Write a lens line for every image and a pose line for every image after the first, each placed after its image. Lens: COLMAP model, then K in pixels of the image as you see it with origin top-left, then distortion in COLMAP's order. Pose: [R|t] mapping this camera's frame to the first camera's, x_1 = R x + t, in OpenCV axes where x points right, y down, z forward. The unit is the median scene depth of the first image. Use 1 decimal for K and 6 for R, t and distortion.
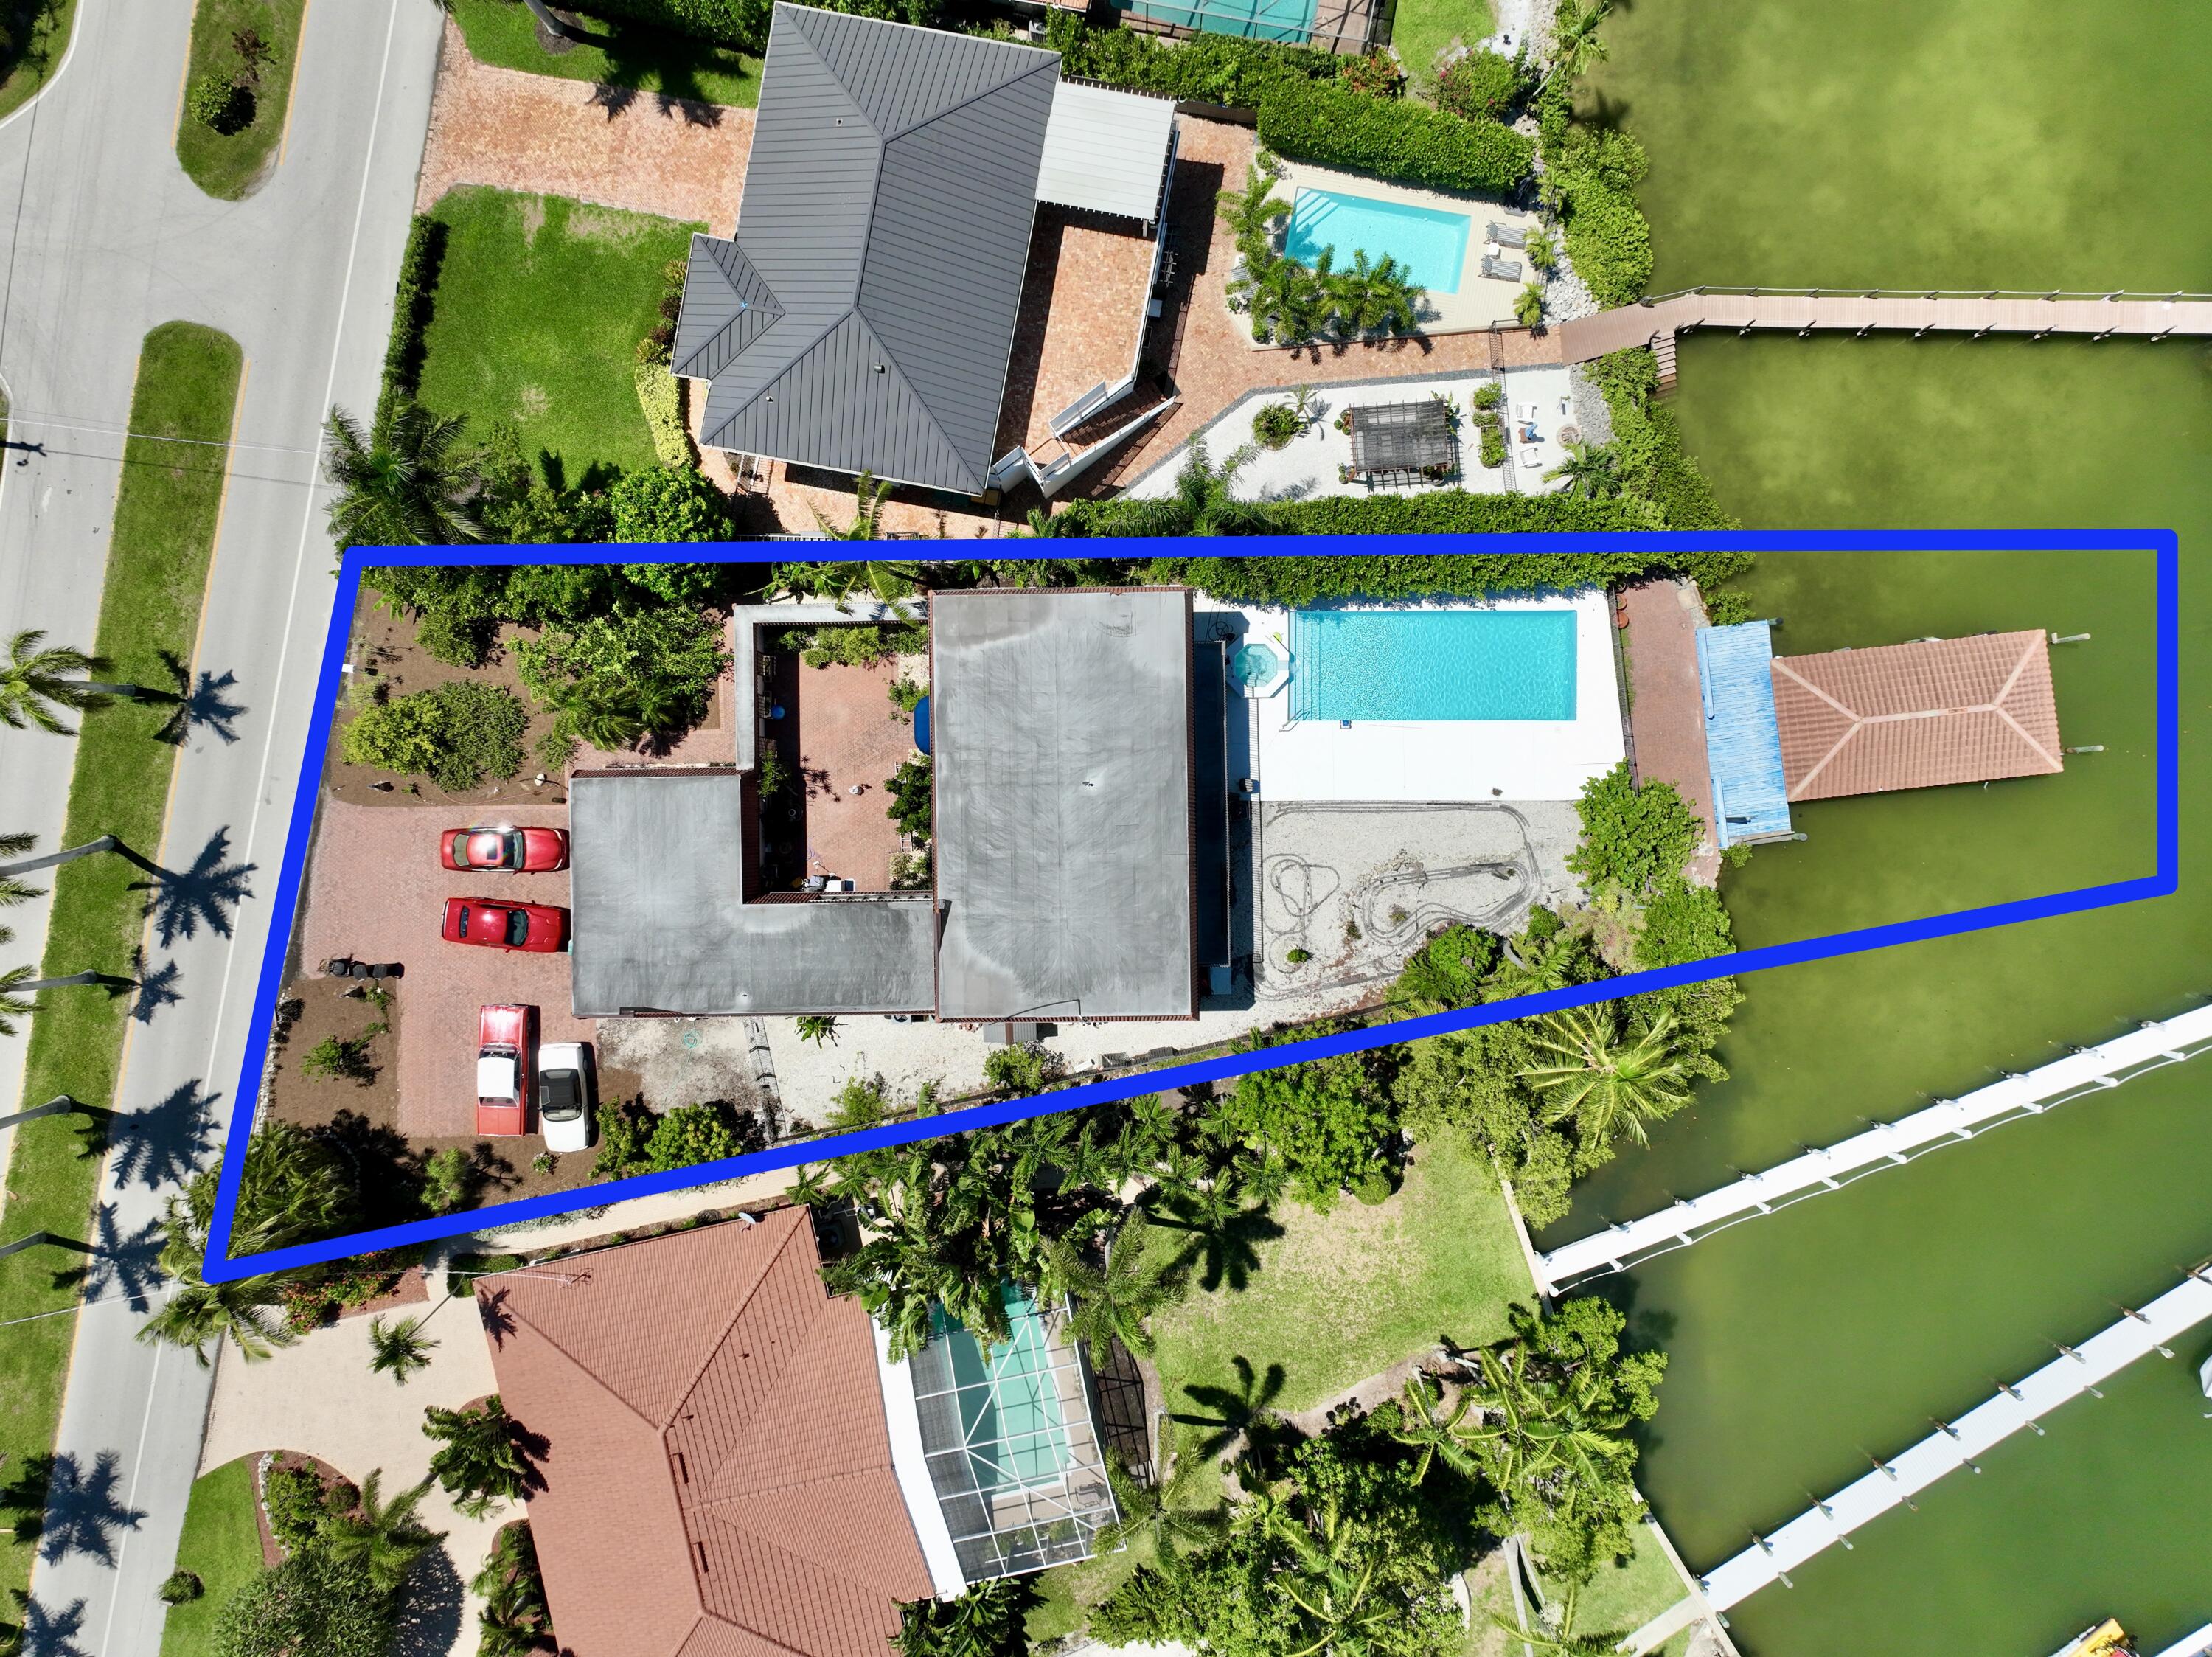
lens RADIAL K [[1560.4, 0, 1109.5], [0, 1560.4, 799.1], [0, 0, 1]] dist [0.001861, 0.000421]
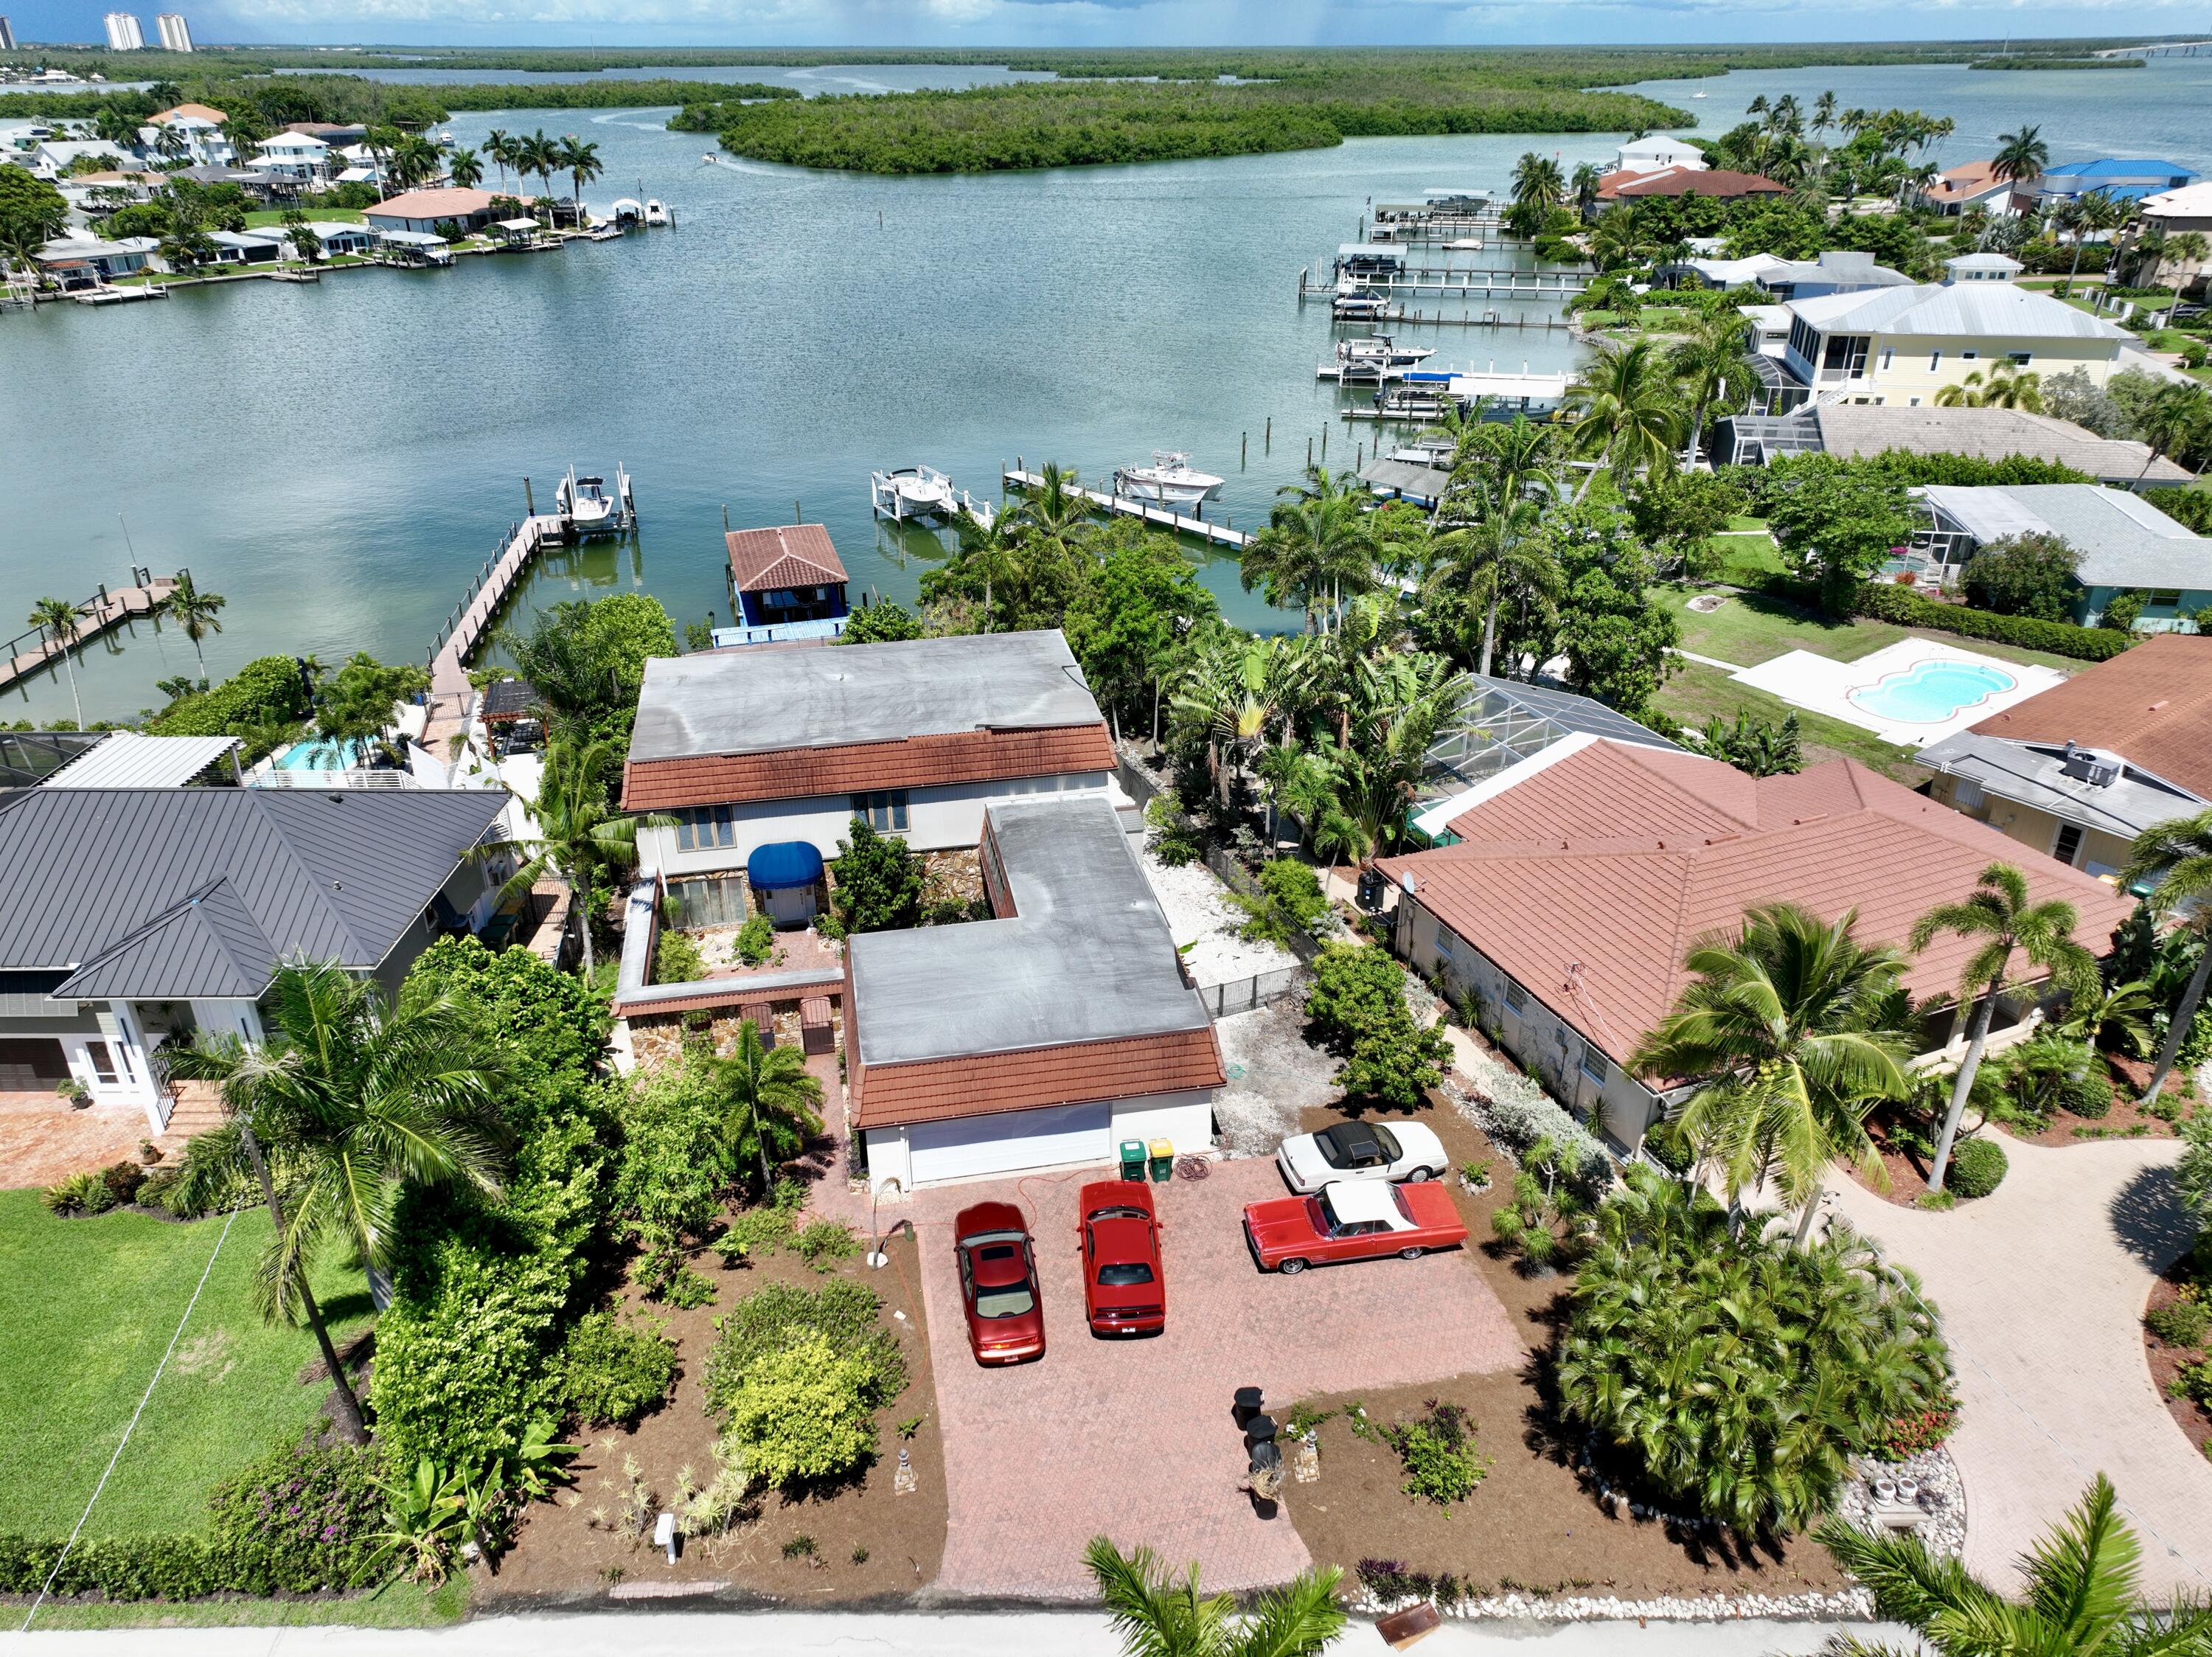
lens RADIAL K [[1549.4, 0, 1106.0], [0, 1549.4, 828.5], [0, 0, 1]] dist [-0.008739, 0.023719]
pose [[-0.172911, -0.434204, 0.884064, -0.838695], [0.984898, -0.084268, 0.151244, -0.002070], [0.008828, 0.896865, 0.442217, 0.584745]]
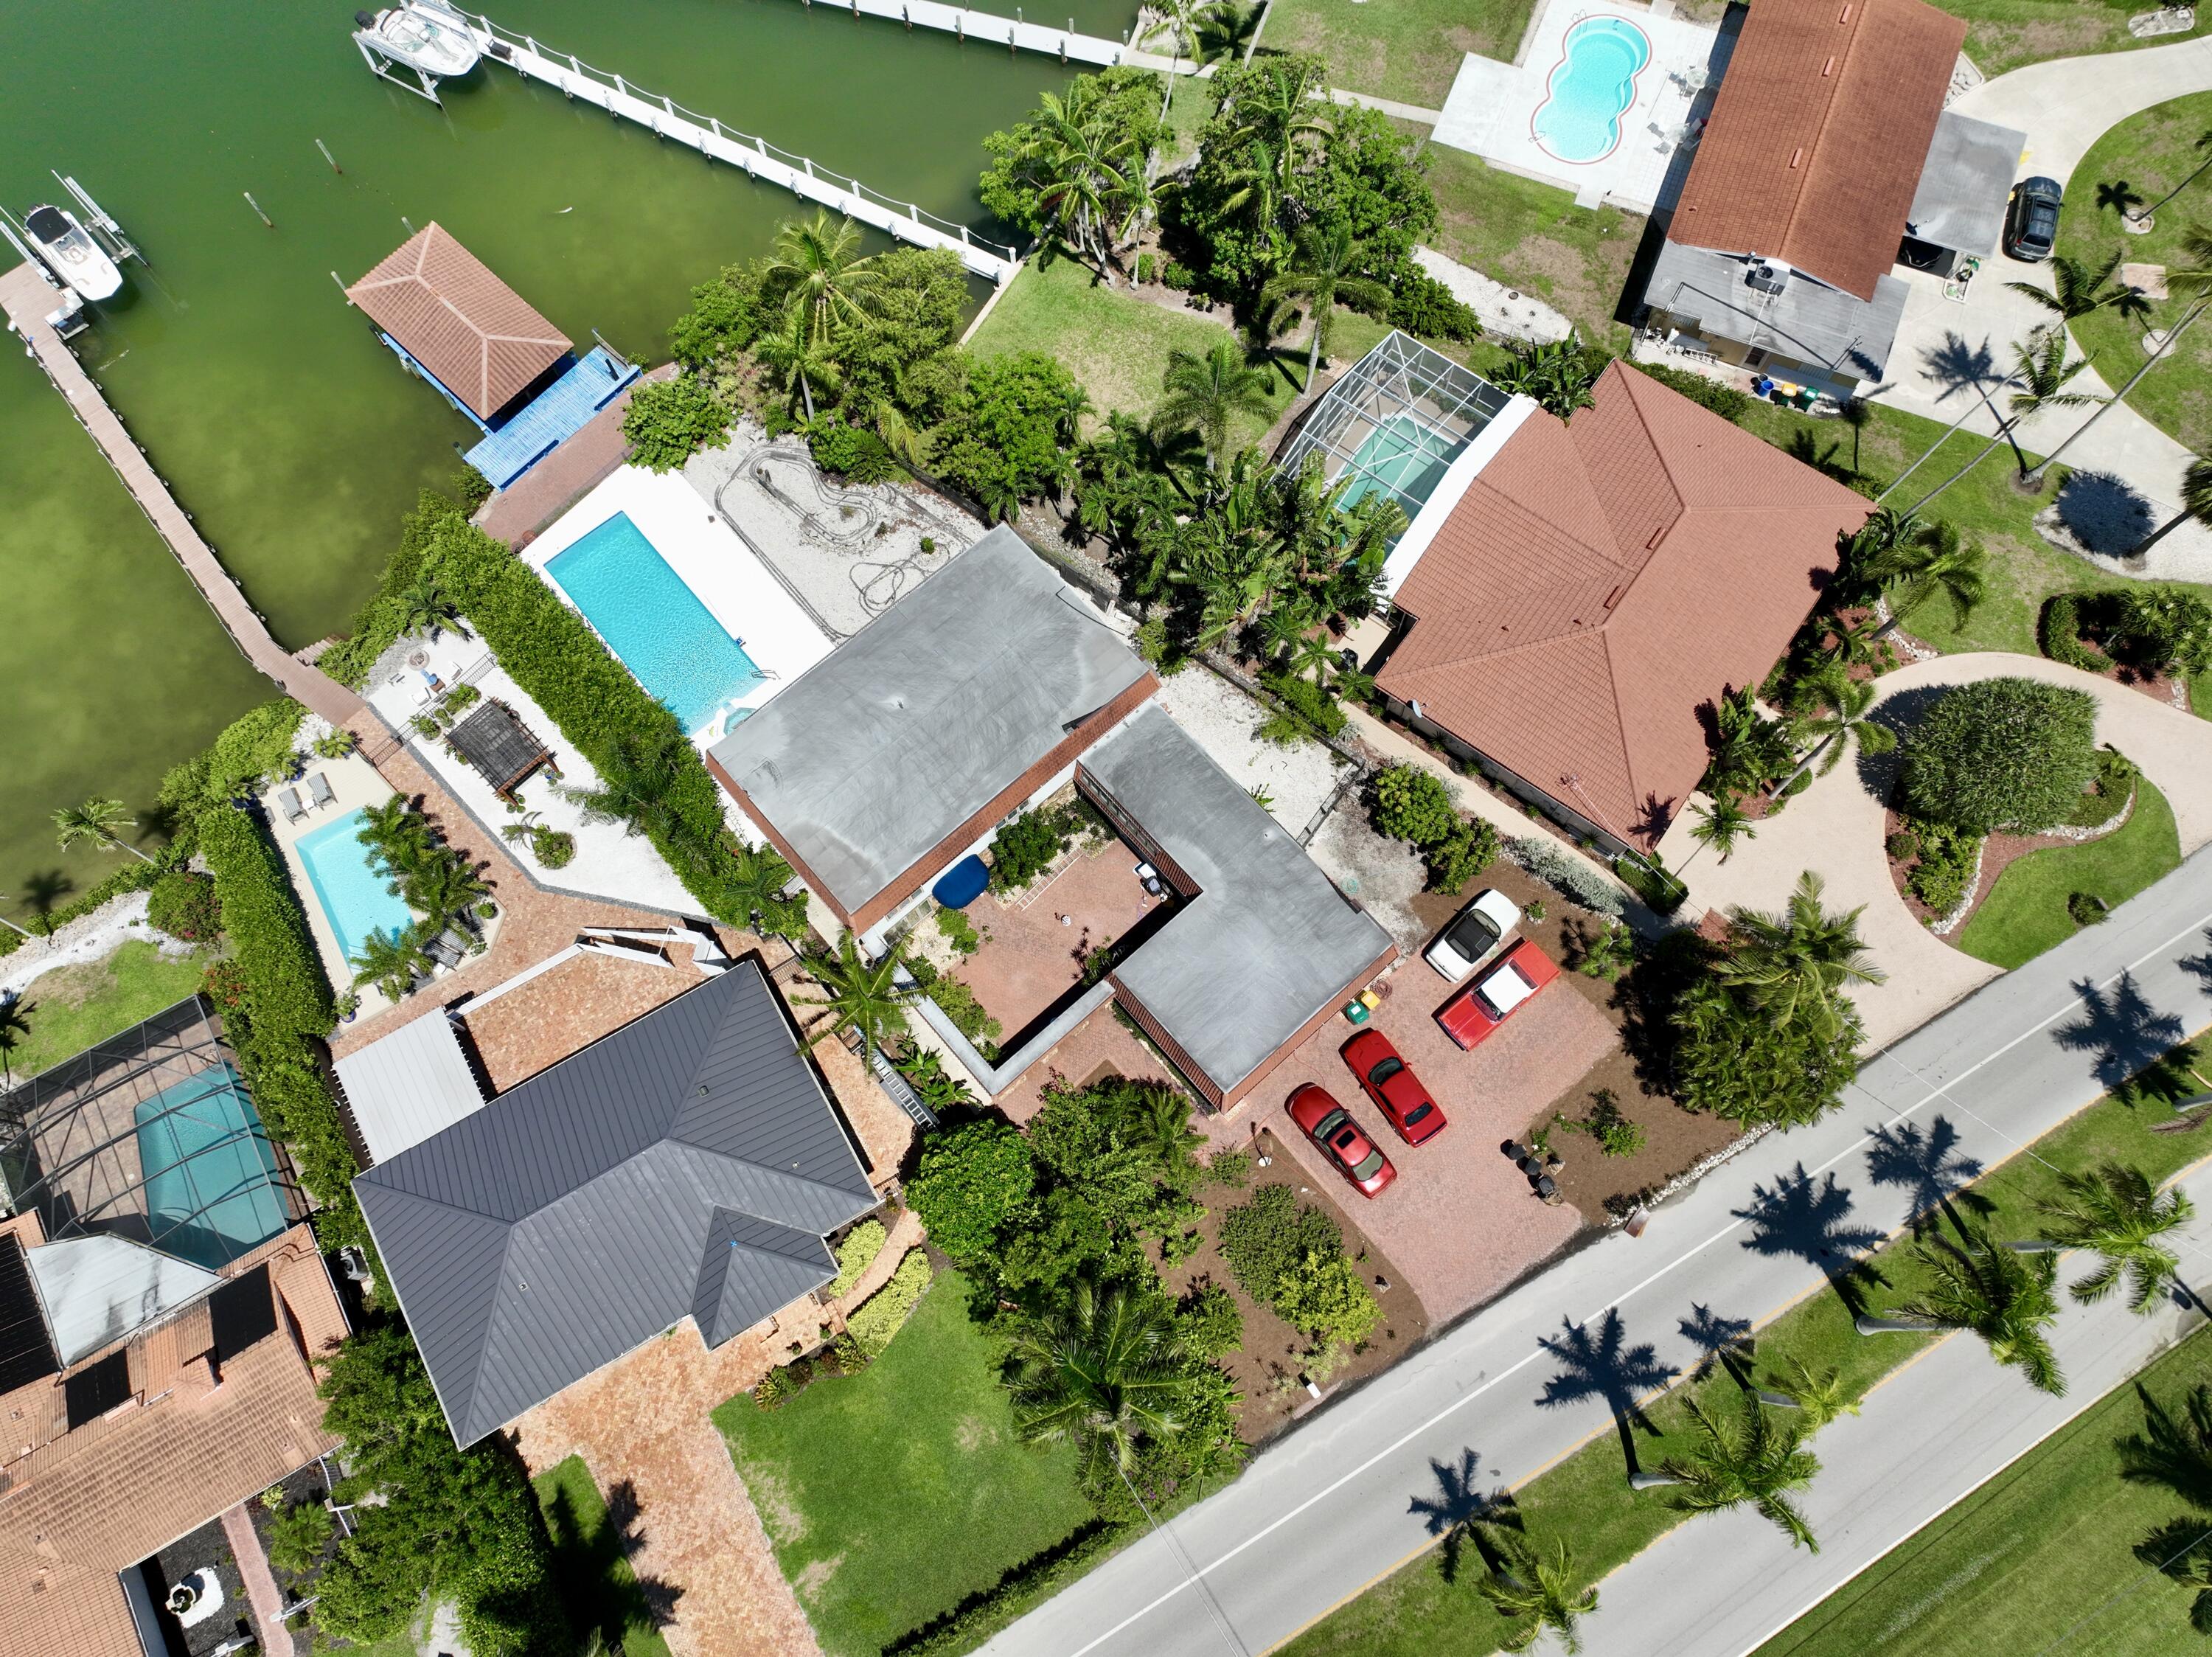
lens RADIAL K [[1549.4, 0, 1106.0], [0, 1549.4, 828.5], [0, 0, 1]] dist [-0.008739, 0.023719]
pose [[-0.650771, -0.707609, 0.275295, -0.419847], [0.758569, -0.621552, 0.195566, -0.149278], [0.032726, 0.336099, 0.941258, 0.005300]]
